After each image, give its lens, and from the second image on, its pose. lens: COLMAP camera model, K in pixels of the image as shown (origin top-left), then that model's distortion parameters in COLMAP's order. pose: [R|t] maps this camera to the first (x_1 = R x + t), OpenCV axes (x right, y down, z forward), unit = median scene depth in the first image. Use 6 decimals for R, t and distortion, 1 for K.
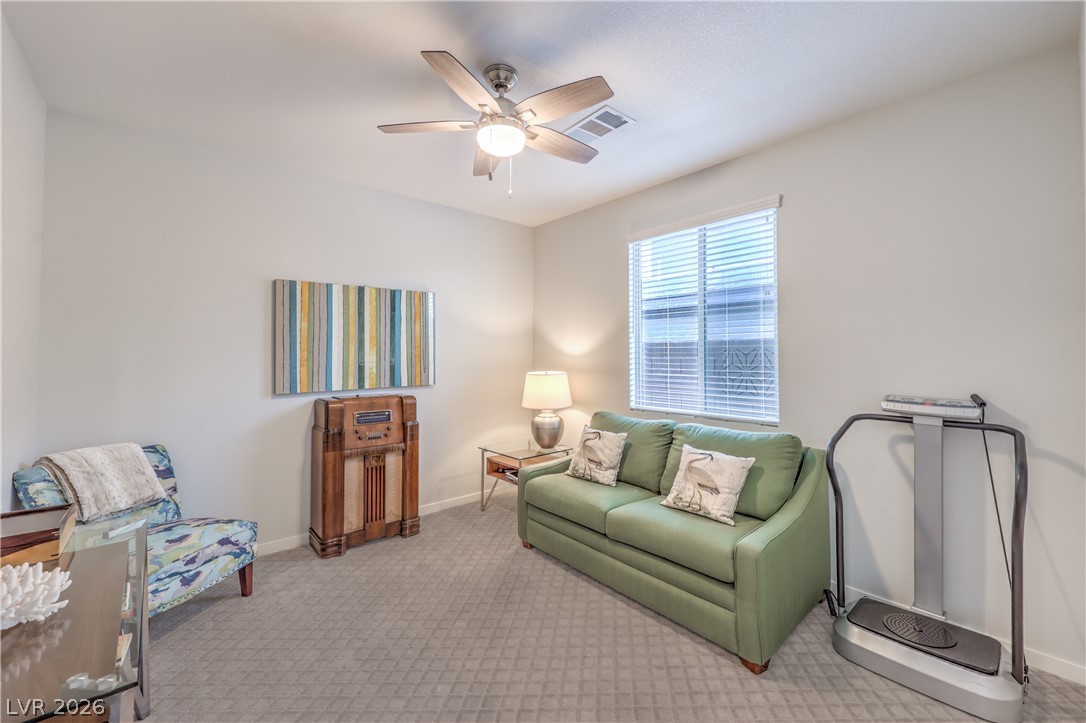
lens RADIAL K [[436.6, 0, 549.4], [0, 436.6, 342.9], [0, 0, 1]] dist [-0.004663, 0.001563]
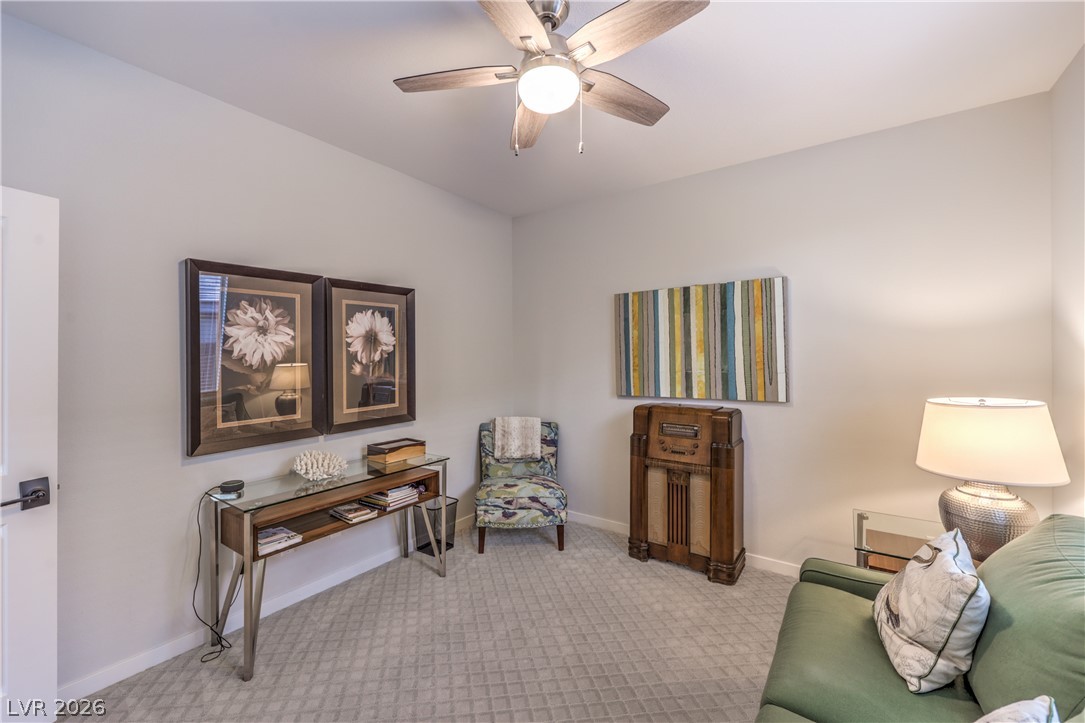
lens RADIAL K [[436.2, 0, 546.4], [0, 436.2, 355.3], [0, 0, 1]] dist [-0.004663, 0.001563]
pose [[0.233786, -0.002447, -0.972285, 0.416215], [0.029617, 0.999551, 0.004605, 0.001984], [0.971837, -0.029873, 0.233753, 0.522503]]
